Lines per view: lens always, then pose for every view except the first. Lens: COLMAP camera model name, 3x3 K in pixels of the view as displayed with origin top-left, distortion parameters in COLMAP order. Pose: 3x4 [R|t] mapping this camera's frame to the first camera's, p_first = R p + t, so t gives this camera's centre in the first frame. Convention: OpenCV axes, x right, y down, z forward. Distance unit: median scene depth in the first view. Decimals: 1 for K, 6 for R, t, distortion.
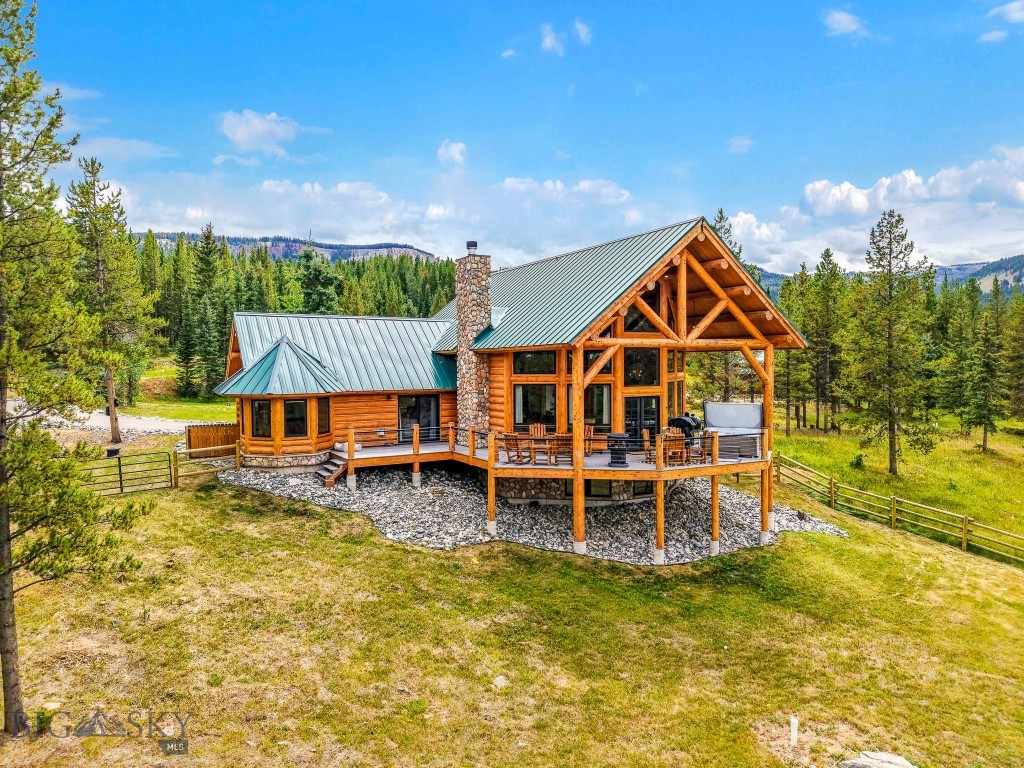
lens RADIAL K [[683.3, 0, 512.0], [0, 683.3, 384.0], [0, 0, 1]] dist [0.063344, -0.073642]
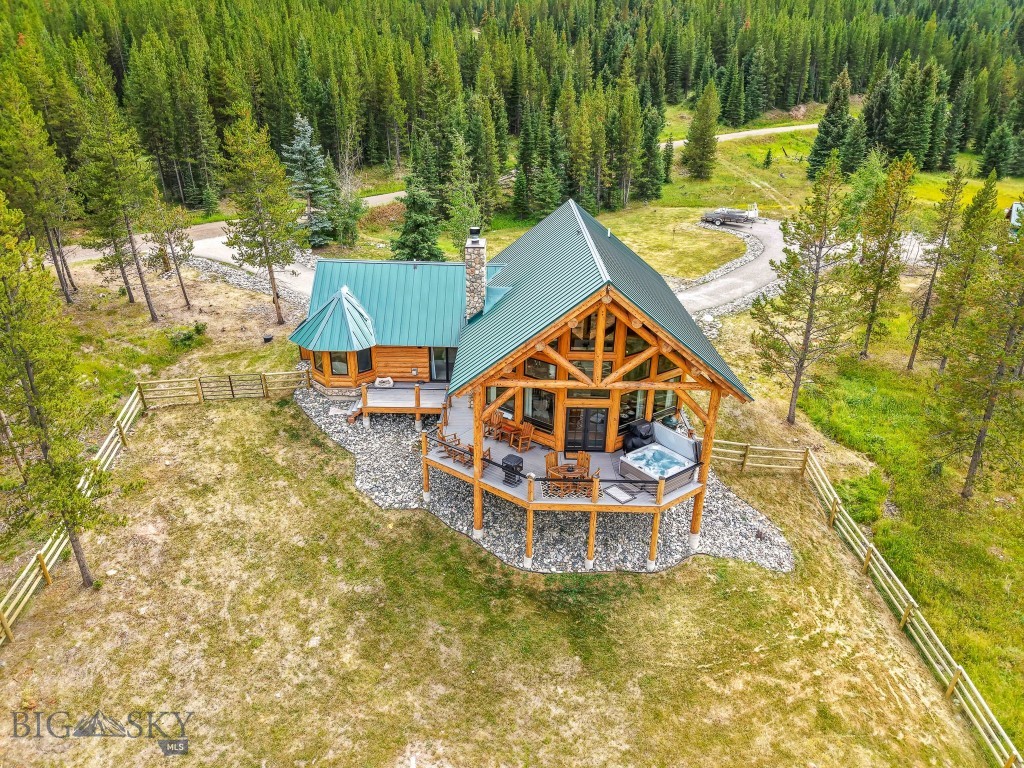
lens RADIAL K [[683.3, 0, 512.0], [0, 683.3, 384.0], [0, 0, 1]] dist [0.063344, -0.073642]
pose [[0.872186, 0.219807, -0.437008, 0.585147], [-0.038051, 0.921138, 0.387372, -0.456629], [0.487692, -0.321231, 0.811768, 0.090983]]
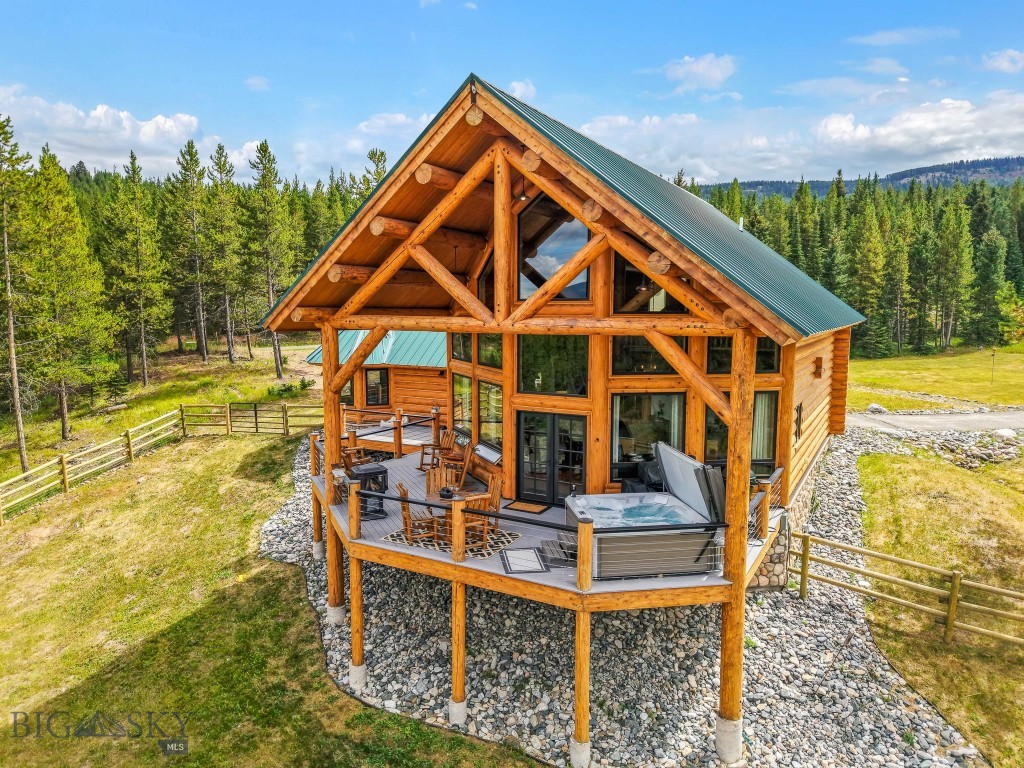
lens RADIAL K [[683.3, 0, 512.0], [0, 683.3, 384.0], [0, 0, 1]] dist [0.063344, -0.073642]
pose [[0.524111, 0.102758, -0.845428, 0.703148], [-0.032128, 0.994373, 0.100944, -0.067423], [0.851044, -0.025744, 0.524463, 0.719430]]
